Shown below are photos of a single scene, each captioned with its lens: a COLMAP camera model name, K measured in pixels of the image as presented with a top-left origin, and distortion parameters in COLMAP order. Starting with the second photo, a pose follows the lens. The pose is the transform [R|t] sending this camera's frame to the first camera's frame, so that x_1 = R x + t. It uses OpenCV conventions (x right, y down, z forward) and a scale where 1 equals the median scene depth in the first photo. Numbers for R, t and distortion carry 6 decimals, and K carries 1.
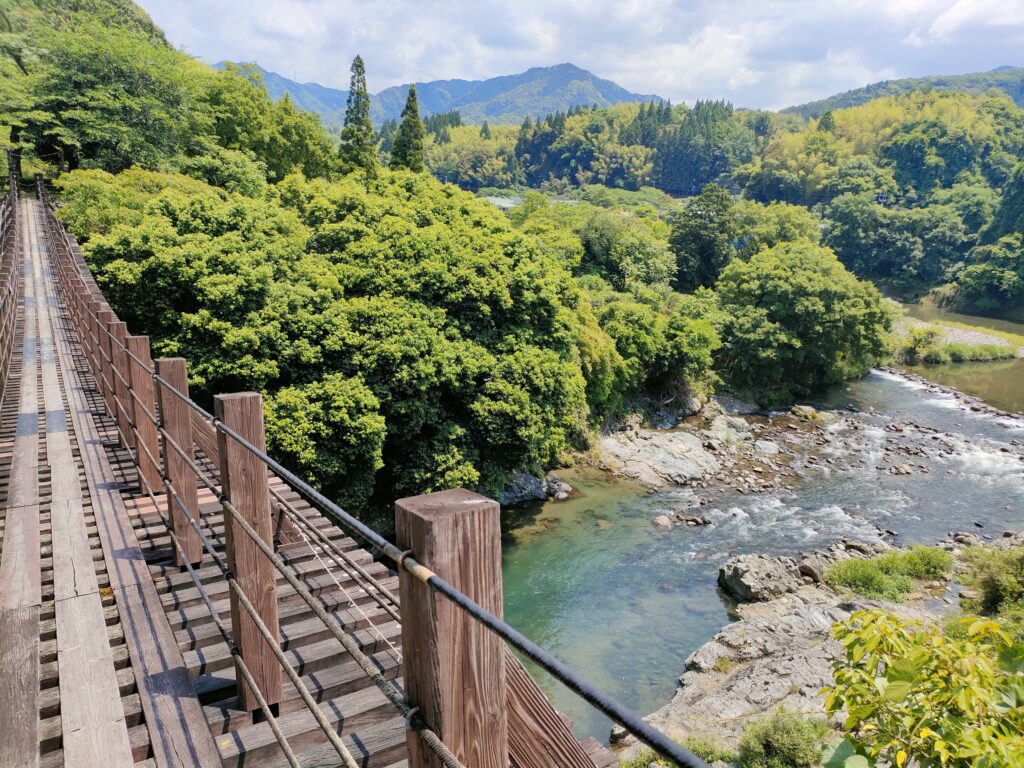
lens RADIAL K [[752.1, 0, 518.1], [0, 752.1, 387.2], [0, 0, 1]] dist [0.050851, -0.049337]
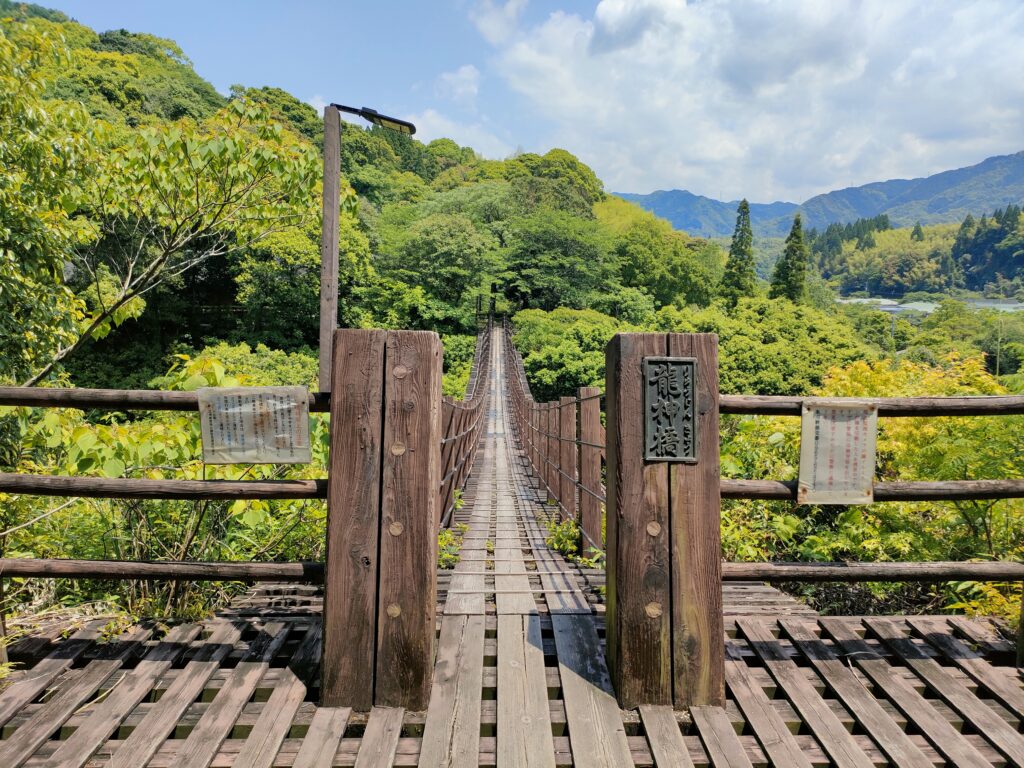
lens RADIAL K [[752.1, 0, 511.1], [0, 752.1, 385.4], [0, 0, 1]] dist [0.050851, -0.049337]
pose [[0.858332, 0.023892, -0.512539, 0.146558], [-0.096591, 0.988579, -0.115676, 0.034552], [0.503921, 0.148795, 0.850837, -0.236455]]
